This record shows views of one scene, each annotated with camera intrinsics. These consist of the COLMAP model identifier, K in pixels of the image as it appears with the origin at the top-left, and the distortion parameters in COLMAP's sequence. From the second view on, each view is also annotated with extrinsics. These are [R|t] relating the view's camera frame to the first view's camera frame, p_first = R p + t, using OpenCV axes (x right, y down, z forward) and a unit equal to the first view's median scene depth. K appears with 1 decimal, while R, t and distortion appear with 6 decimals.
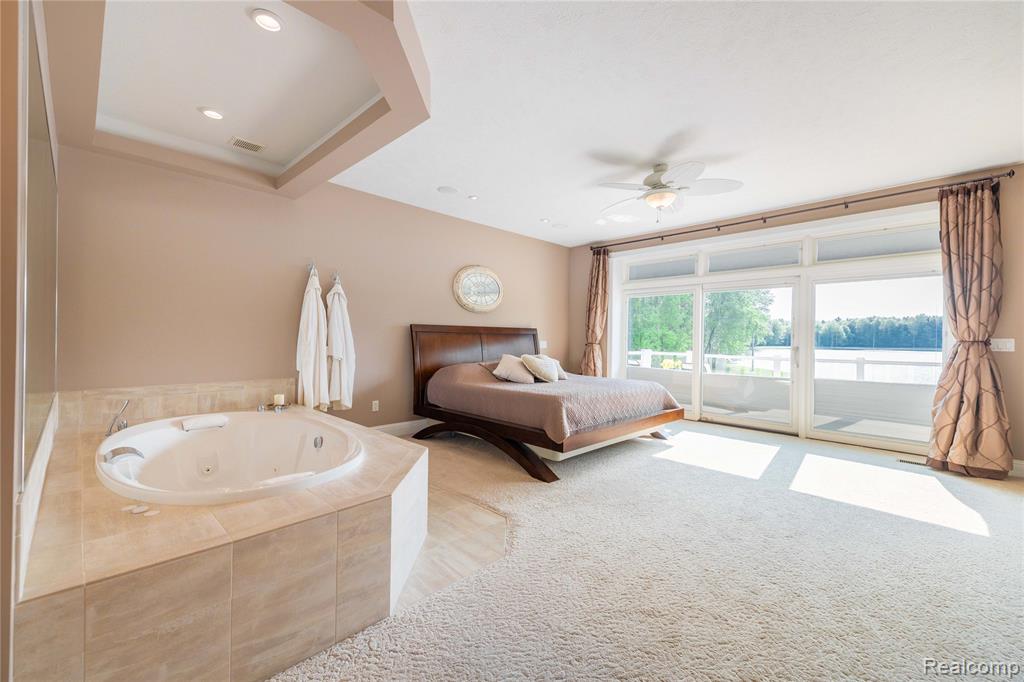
lens RADIAL K [[429.9, 0, 518.8], [0, 429.9, 333.4], [0, 0, 1]] dist [0.040446, -0.008752]
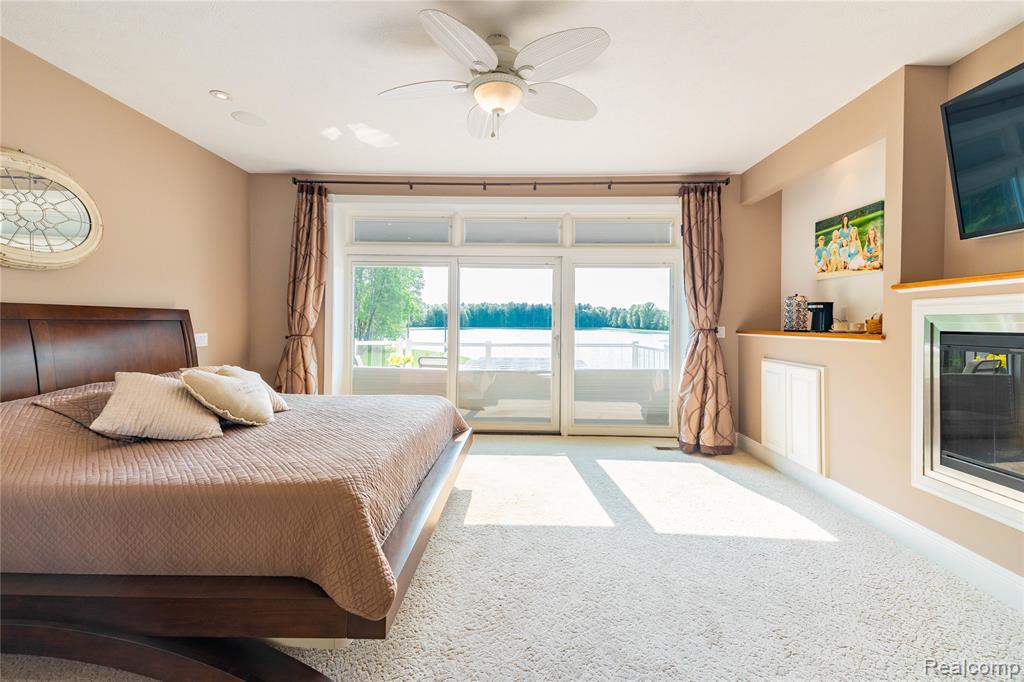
lens RADIAL K [[429.9, 0, 499.5], [0, 429.9, 323.1], [0, 0, 1]] dist [0.040446, -0.008752]
pose [[0.725792, -0.006590, 0.687883, -0.063415], [-0.008041, 0.999805, 0.018062, -0.009917], [-0.687867, -0.018640, 0.725597, 0.443717]]
